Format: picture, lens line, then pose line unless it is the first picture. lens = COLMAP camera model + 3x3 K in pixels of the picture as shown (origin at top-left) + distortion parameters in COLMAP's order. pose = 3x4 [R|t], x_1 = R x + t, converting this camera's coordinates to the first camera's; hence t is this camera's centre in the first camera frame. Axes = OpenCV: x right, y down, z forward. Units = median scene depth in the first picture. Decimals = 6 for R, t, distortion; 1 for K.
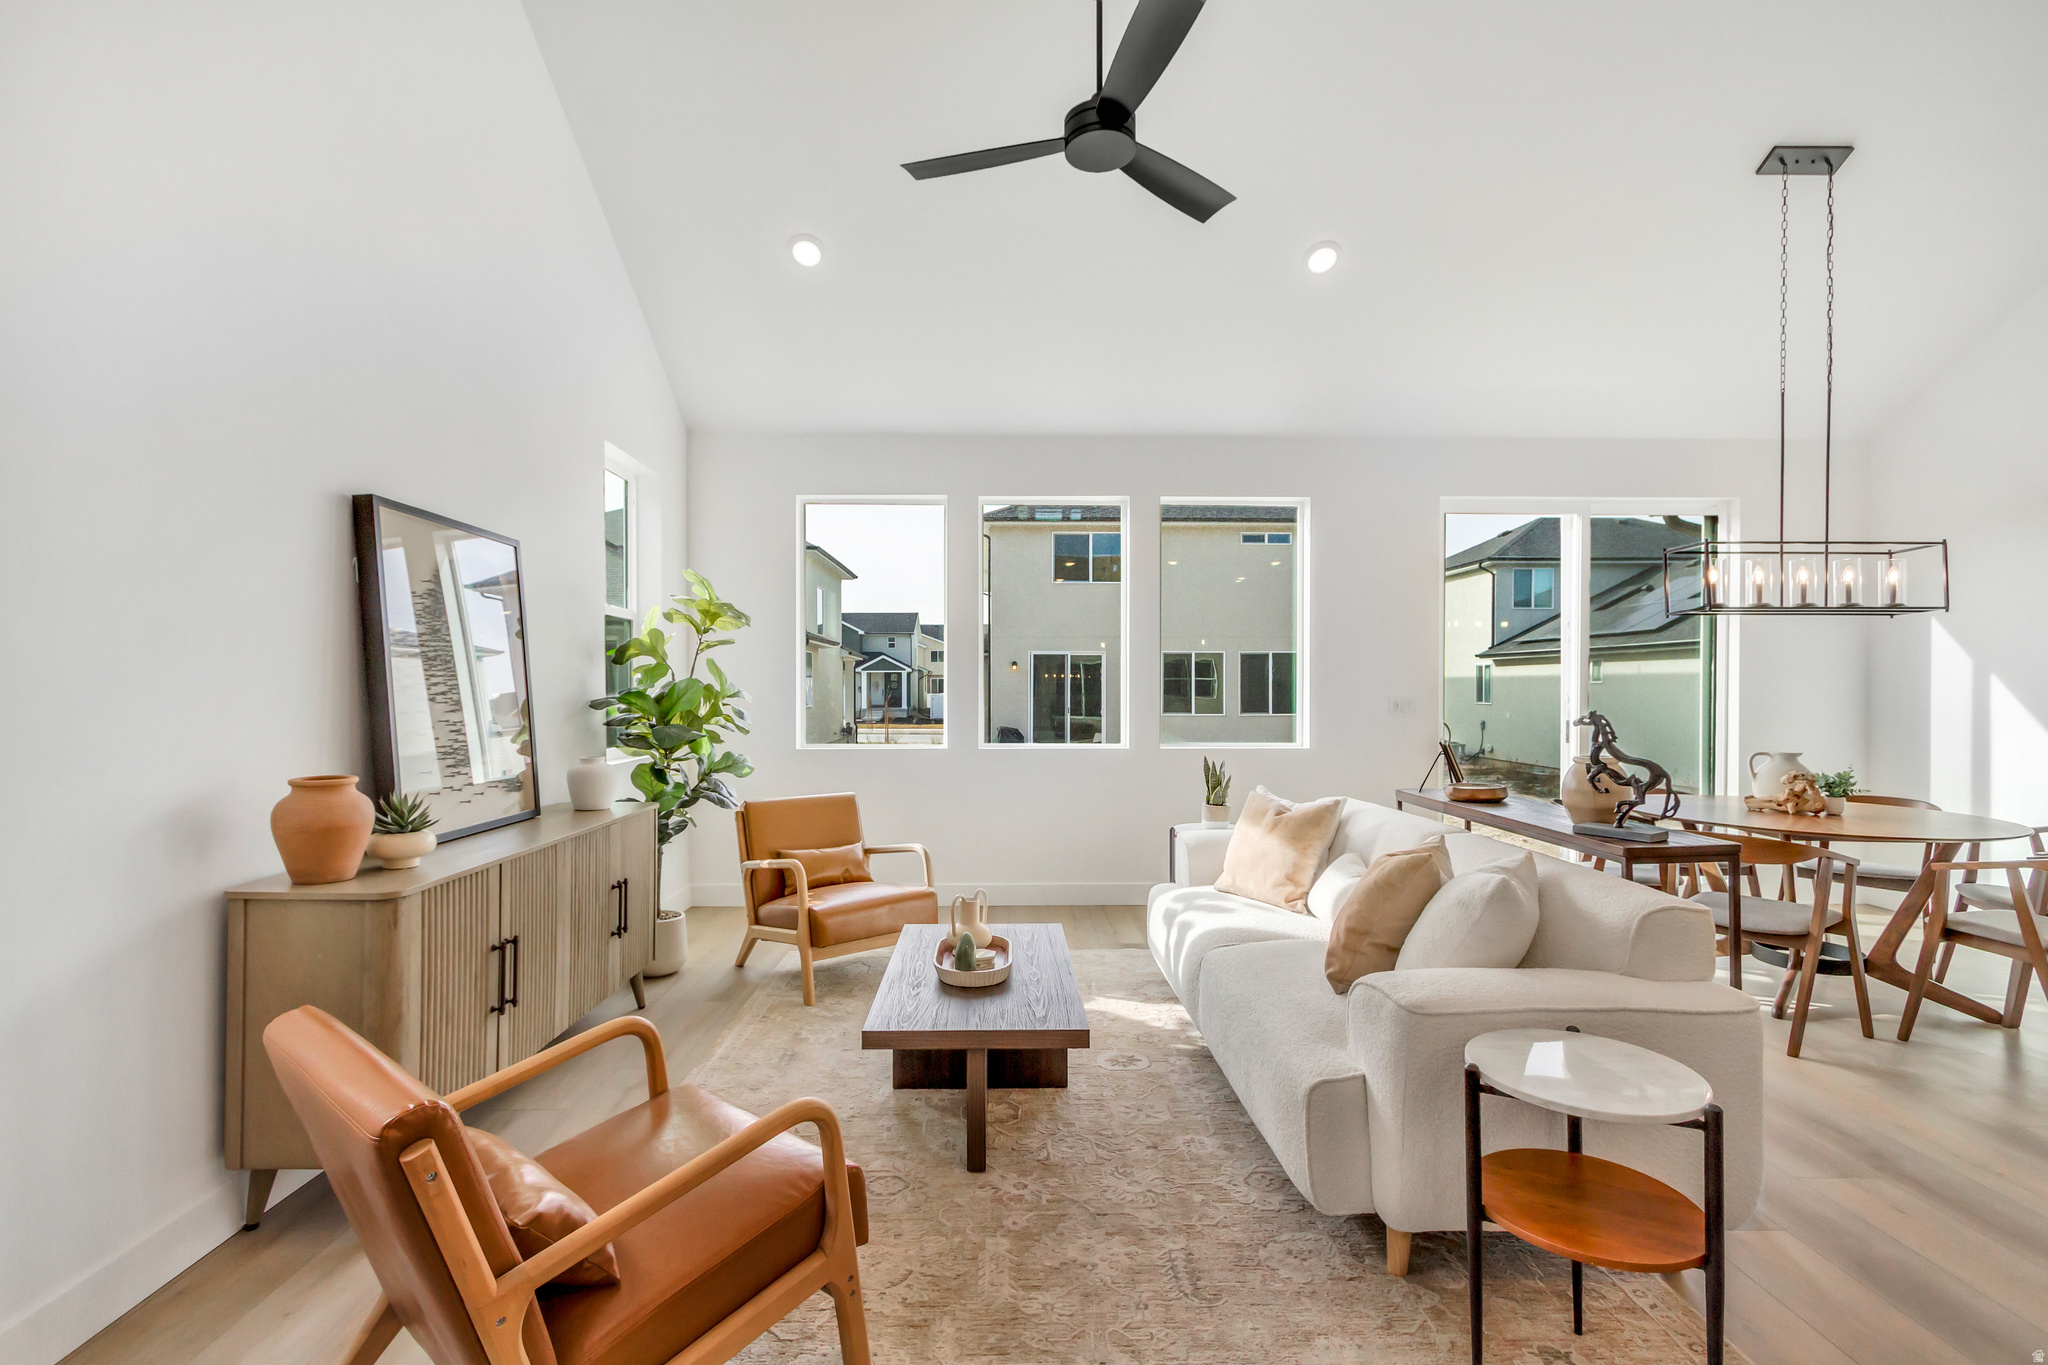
lens RADIAL K [[938.8, 0, 1024.7], [0, 938.8, 688.8], [0, 0, 1]] dist [0.013830, 0.000542]
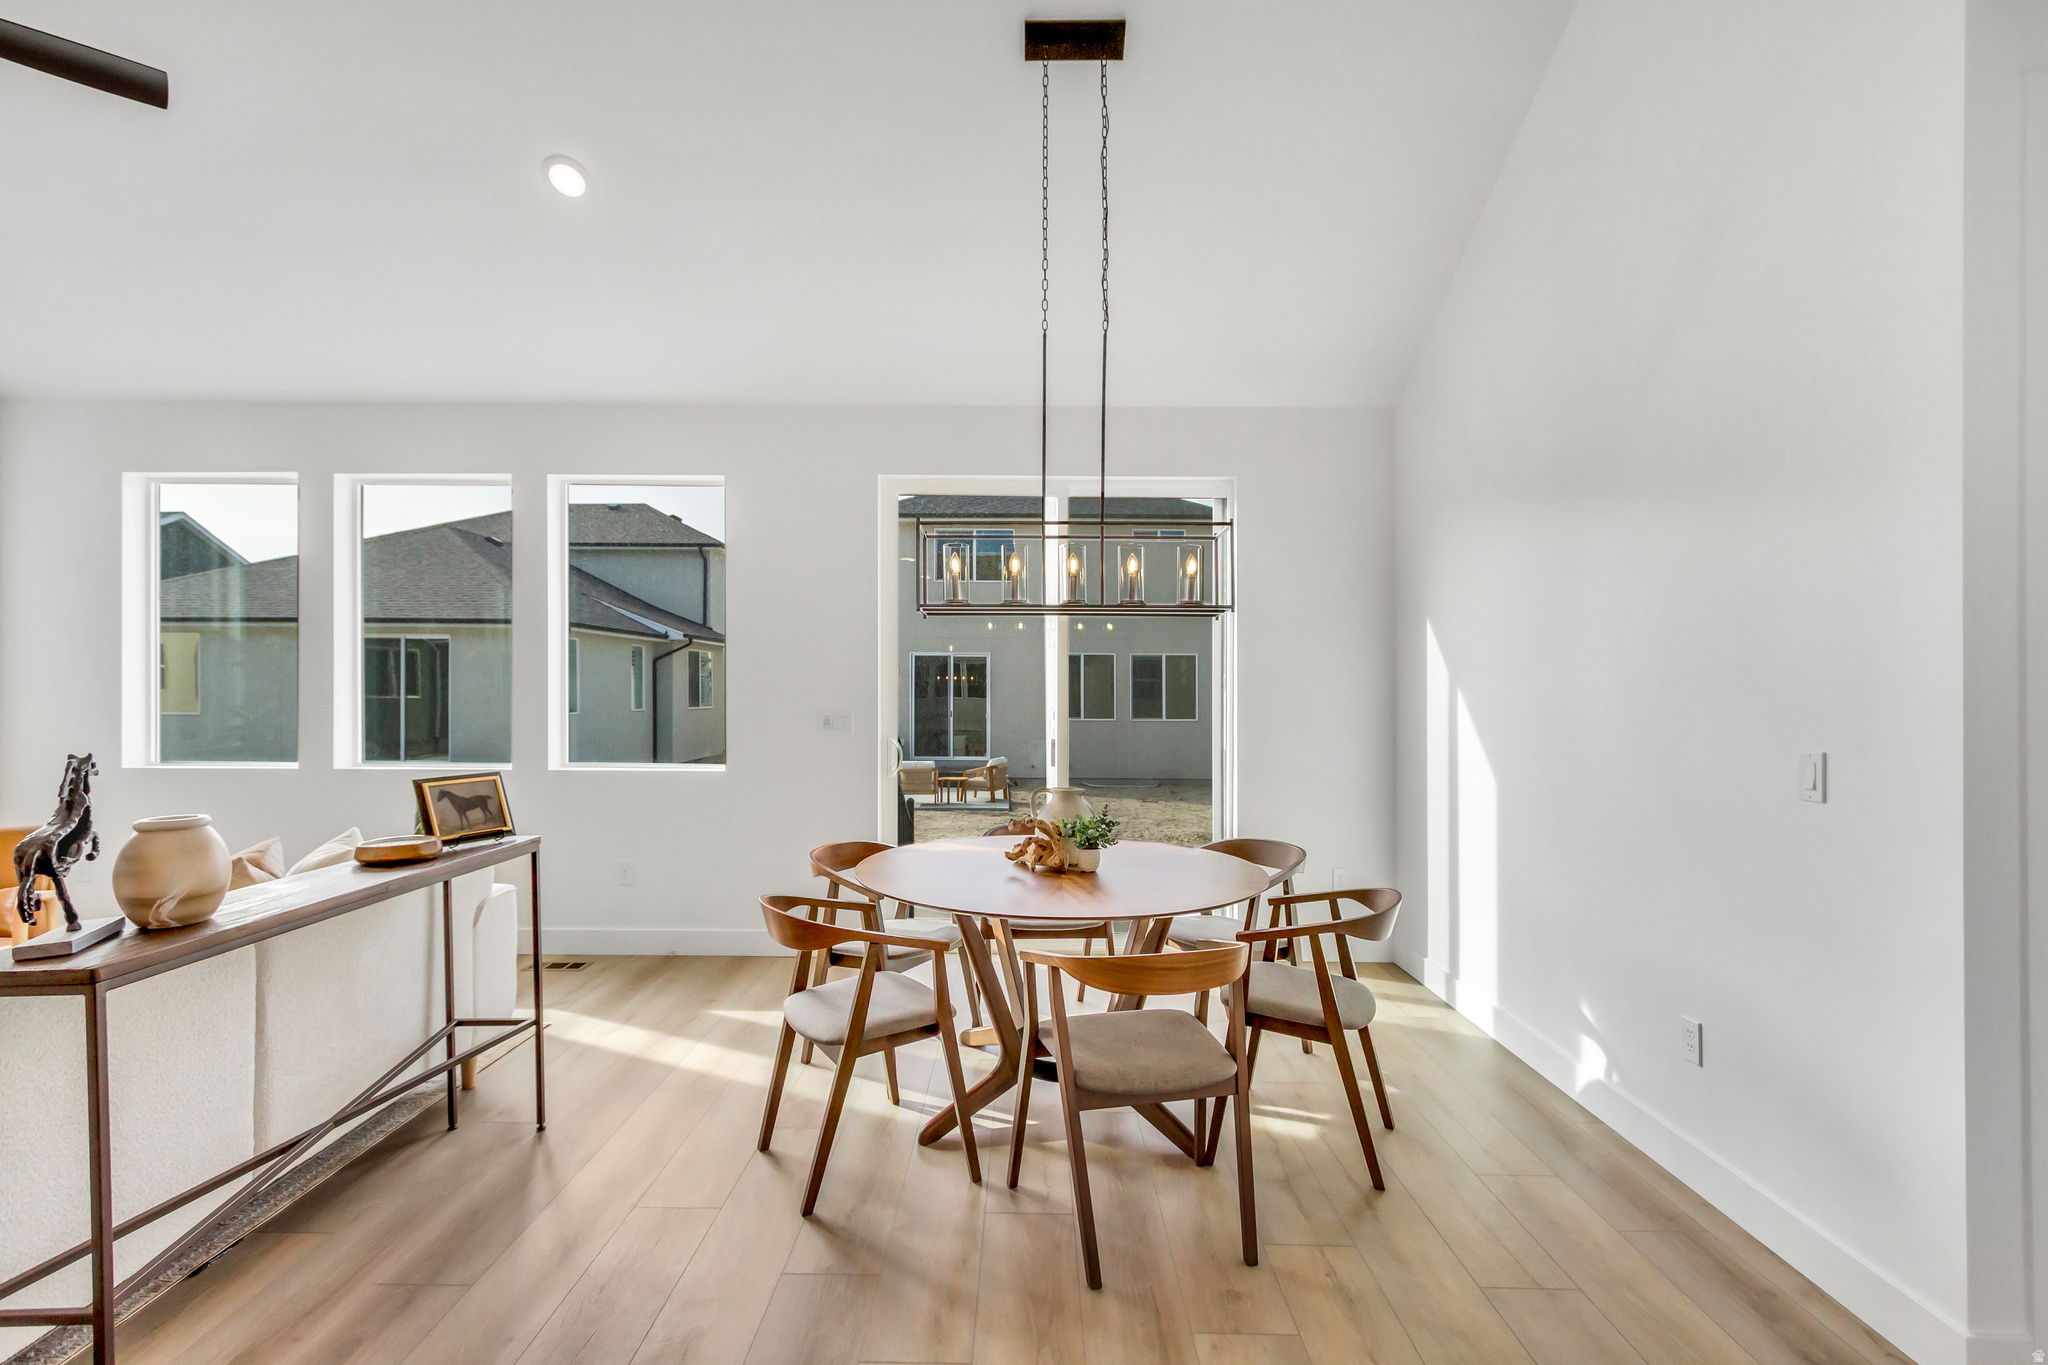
lens RADIAL K [[944.8, 0, 1024.0], [0, 944.8, 682.5], [0, 0, 1]] dist [-0.004123, -0.000694]
pose [[0.999913, 0.003382, -0.012743, 0.789009], [-0.003477, 0.999966, -0.007429, -0.016005], [0.012717, 0.007473, 0.999891, 0.218624]]
